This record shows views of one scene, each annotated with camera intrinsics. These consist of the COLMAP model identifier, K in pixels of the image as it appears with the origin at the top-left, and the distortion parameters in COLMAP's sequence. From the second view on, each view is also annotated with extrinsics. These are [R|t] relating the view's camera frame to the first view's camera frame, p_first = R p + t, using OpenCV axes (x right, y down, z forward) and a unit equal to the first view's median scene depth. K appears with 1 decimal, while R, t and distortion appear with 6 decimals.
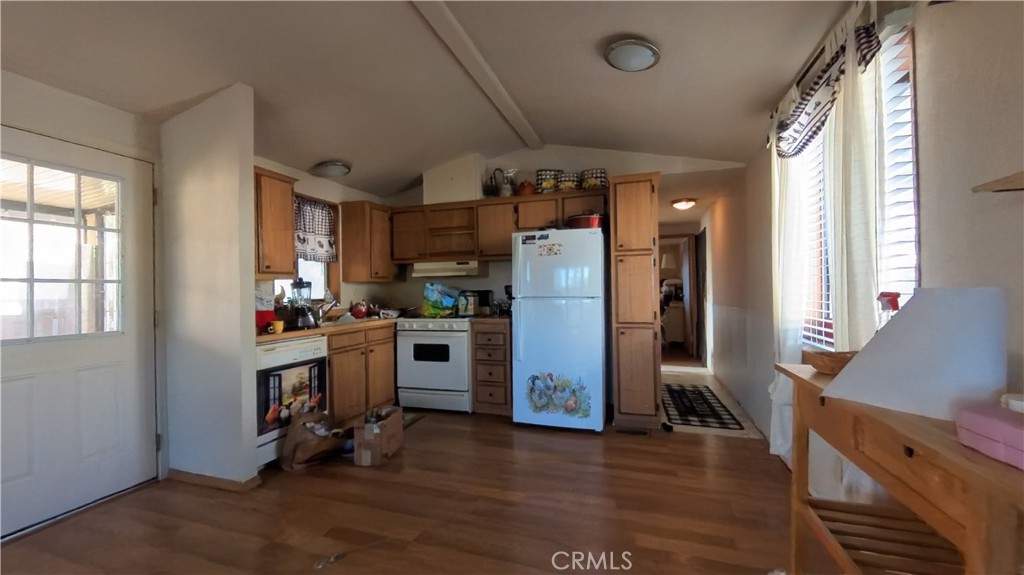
lens RADIAL K [[395.7, 0, 512.0], [0, 395.7, 287.5], [0, 0, 1]] dist [-0.000704, -0.000148]
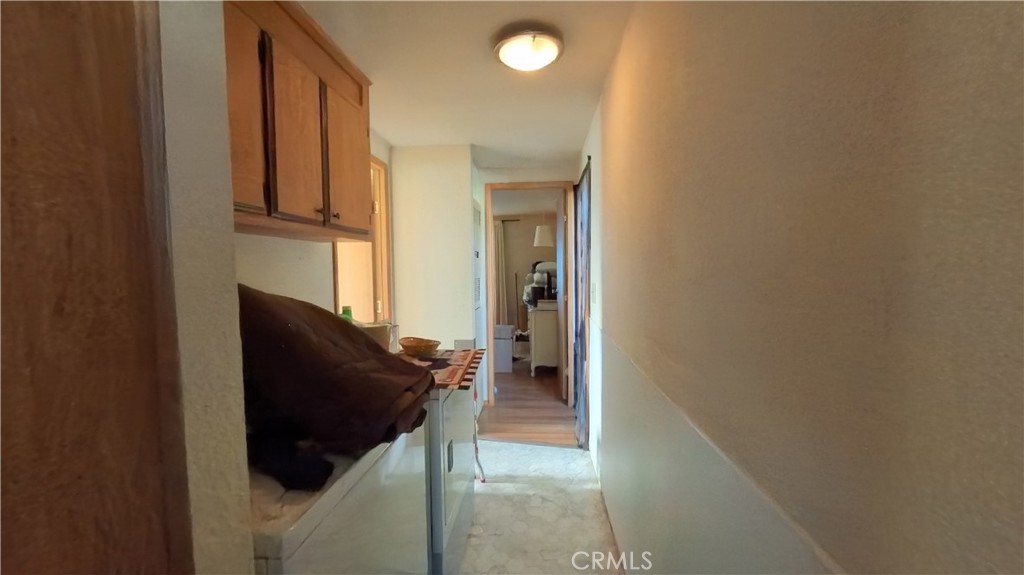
lens RADIAL K [[395.7, 0, 512.0], [0, 395.7, 287.5], [0, 0, 1]] dist [-0.000704, -0.000148]
pose [[0.969420, -0.007370, 0.245298, 0.470550], [-0.005912, 0.998557, 0.053369, -0.036609], [-0.245337, -0.053187, 0.967978, 0.931373]]
